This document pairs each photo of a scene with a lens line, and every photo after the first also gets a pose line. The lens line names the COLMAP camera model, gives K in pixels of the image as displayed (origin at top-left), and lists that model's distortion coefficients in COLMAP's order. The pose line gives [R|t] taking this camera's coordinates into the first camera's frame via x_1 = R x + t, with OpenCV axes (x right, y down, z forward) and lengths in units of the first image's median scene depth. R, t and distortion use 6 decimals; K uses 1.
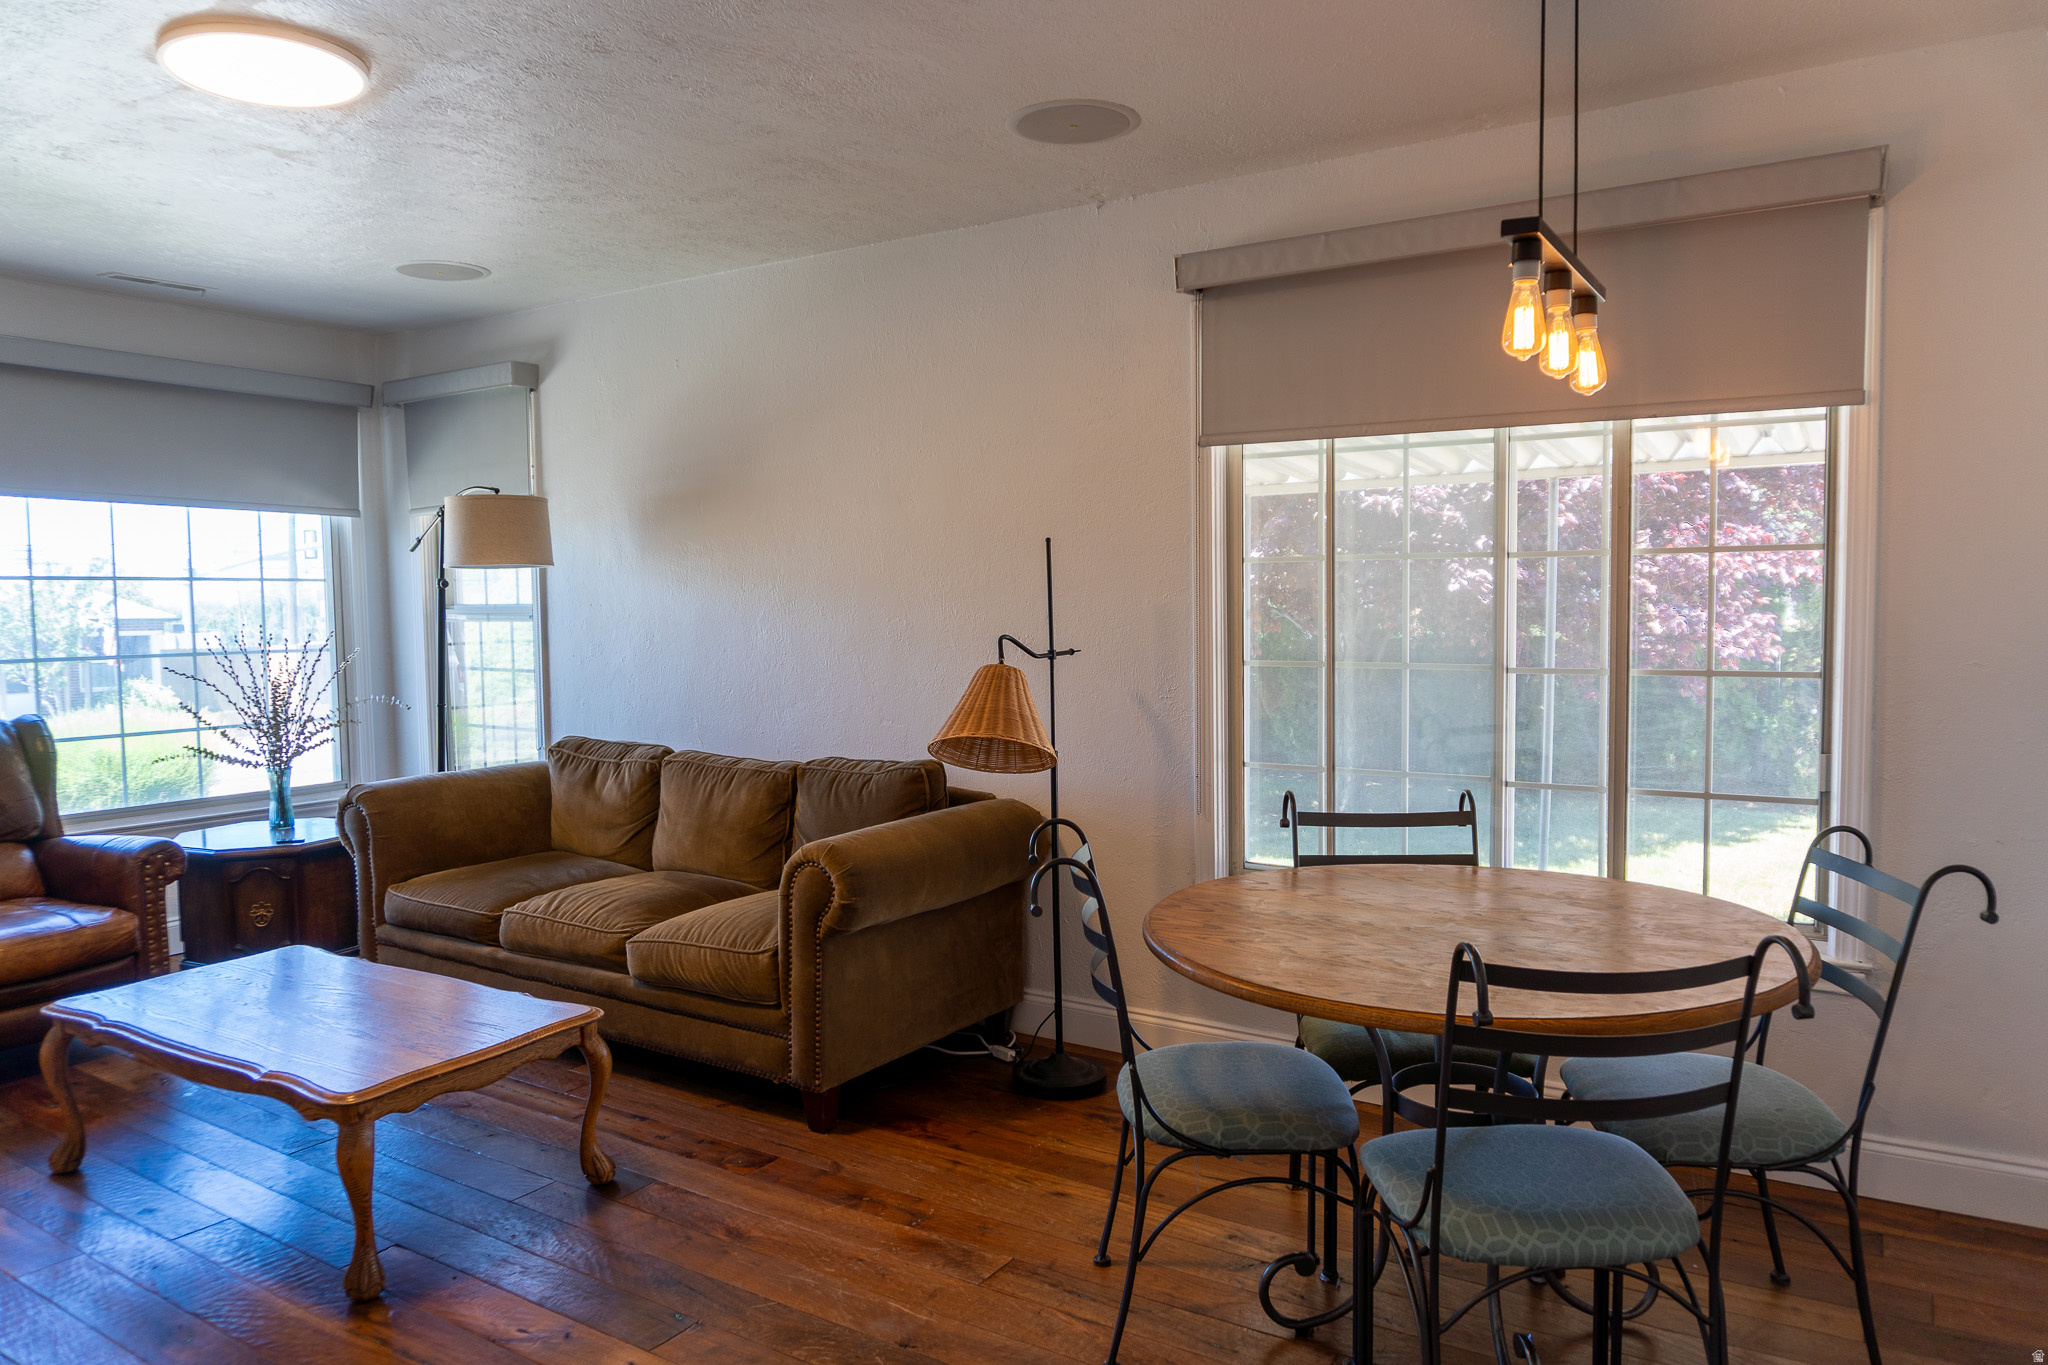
lens RADIAL K [[1367.0, 0, 1030.5], [0, 1367.0, 684.7], [0, 0, 1]] dist [-0.024744, -0.001301]
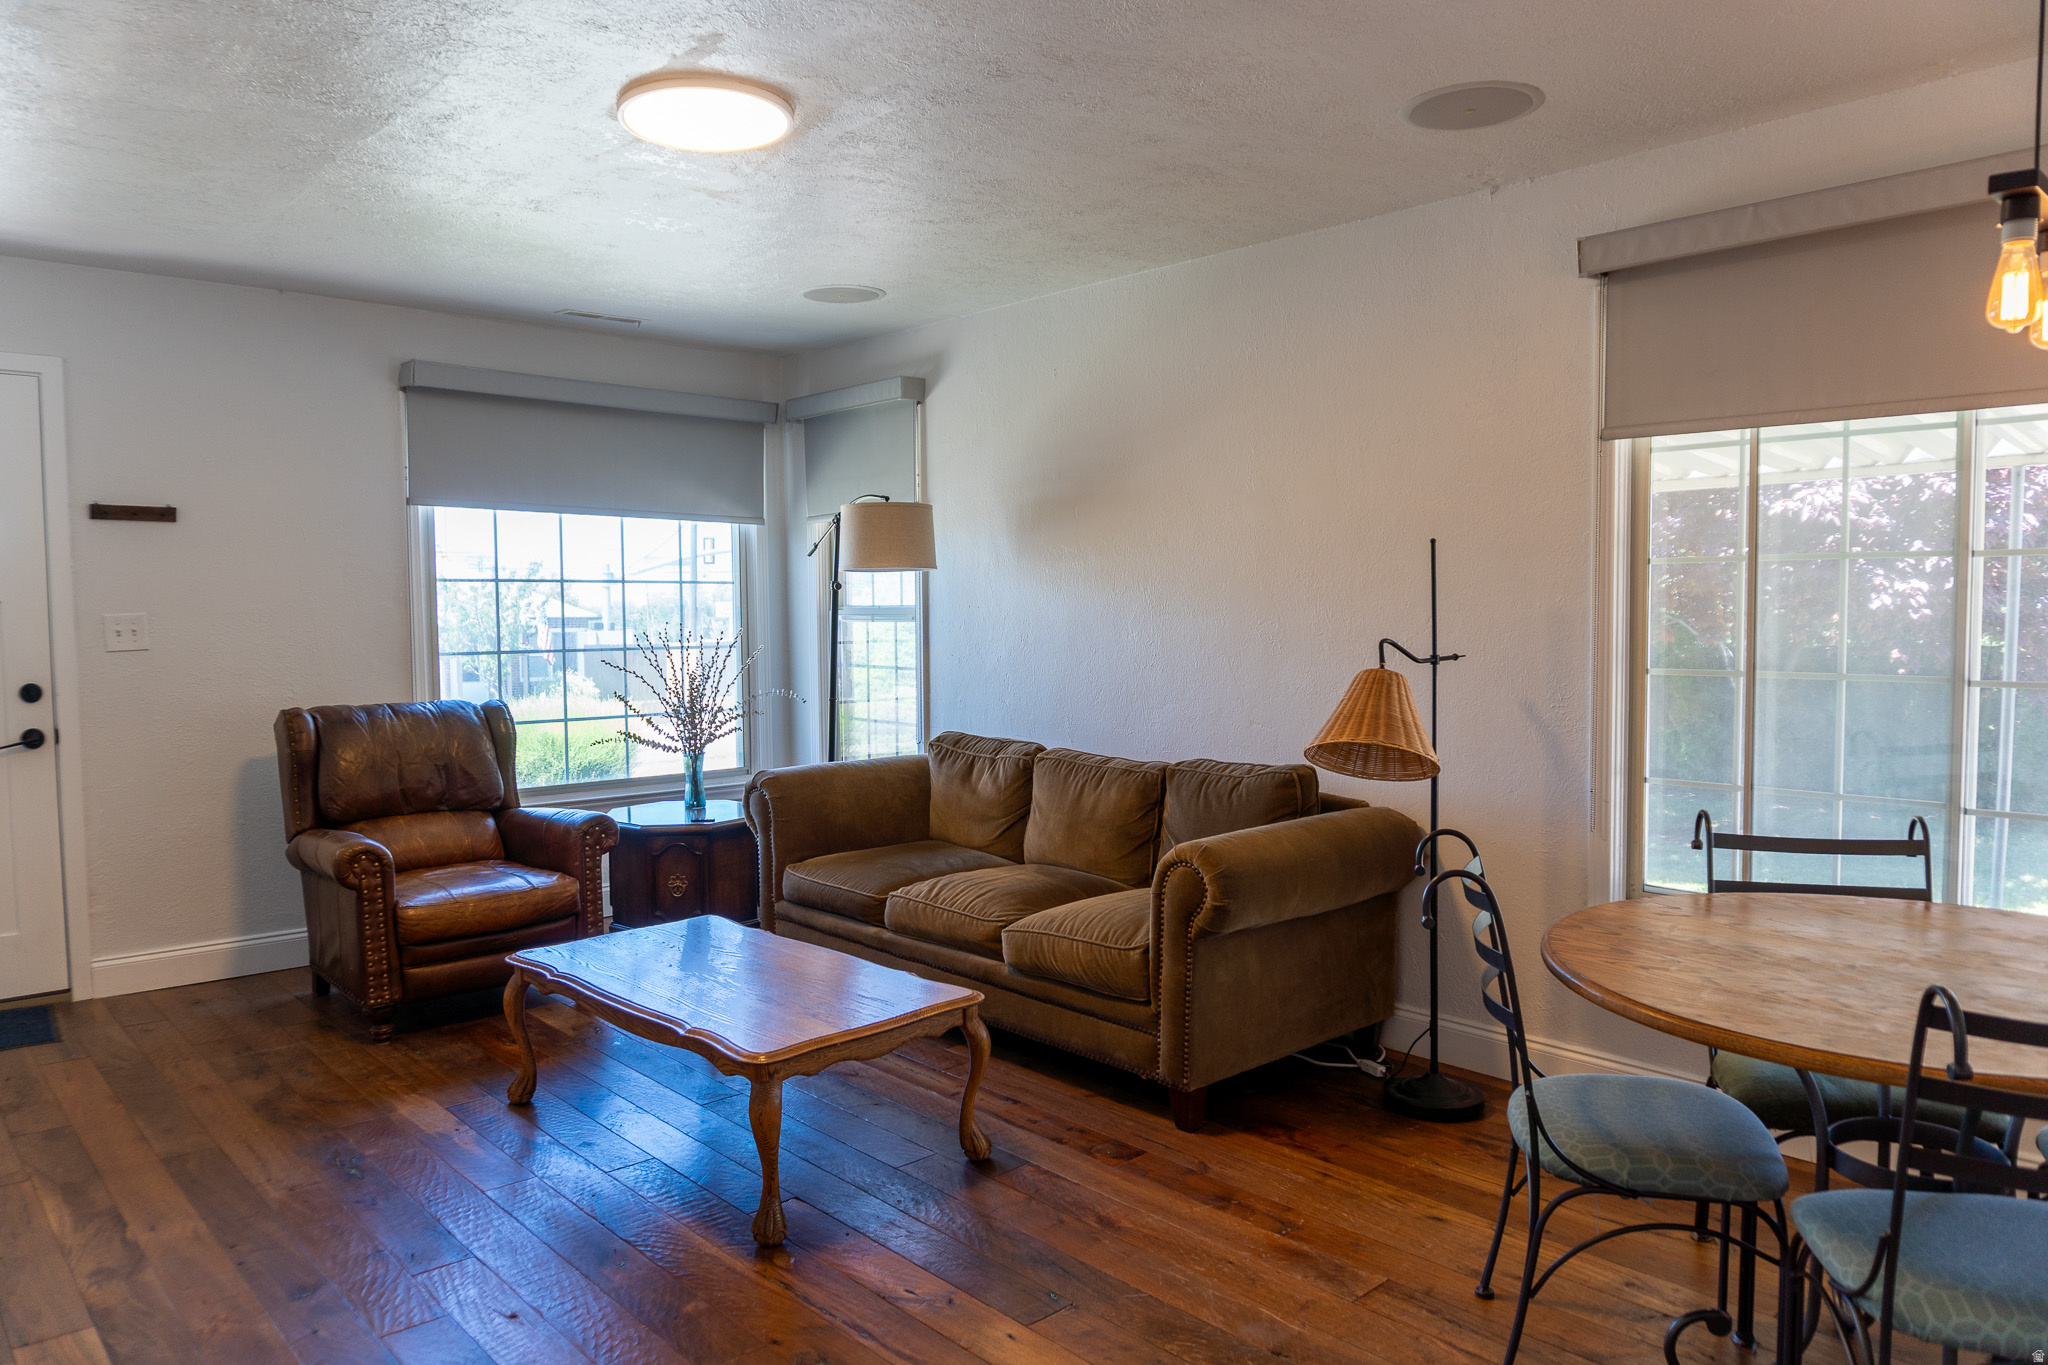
lens RADIAL K [[1367.0, 0, 1015.9], [0, 1367.0, 684.9], [0, 0, 1]] dist [-0.024744, -0.001301]
pose [[0.967161, 0.017604, -0.253554, -0.027636], [-0.018351, 0.999831, -0.000582, 0.002268], [0.253501, 0.005216, 0.967321, -0.006825]]
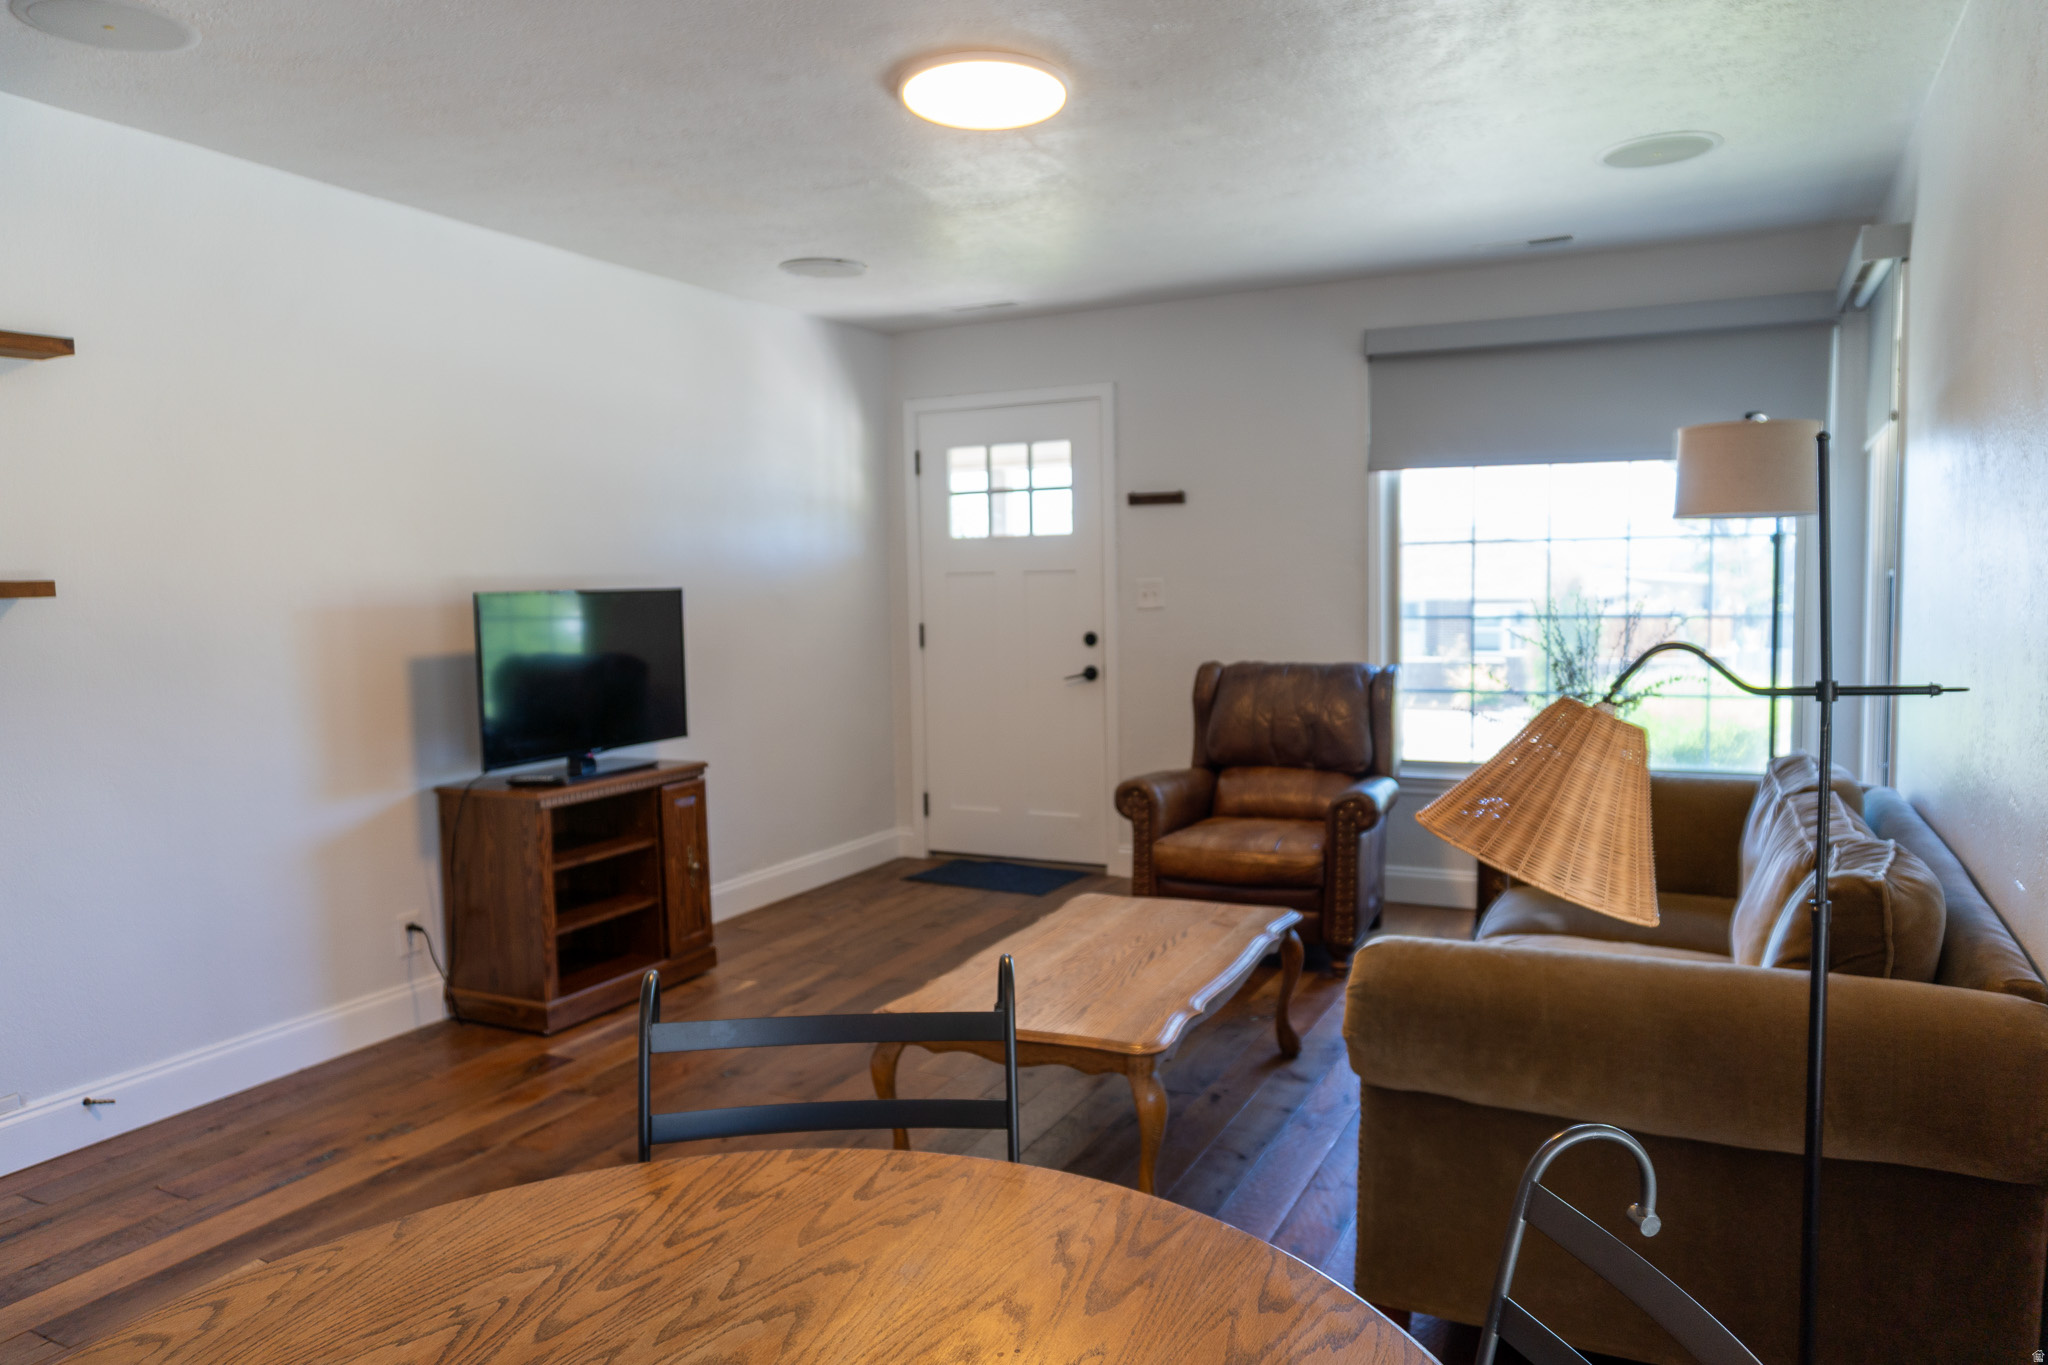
lens RADIAL K [[1367.0, 0, 1043.5], [0, 1367.0, 693.3], [0, 0, 1]] dist [-0.024744, -0.001301]
pose [[0.104337, 0.090567, -0.990410, 0.454382], [-0.042827, 0.995330, 0.086505, -0.051215], [0.993619, 0.033391, 0.107728, 0.729610]]
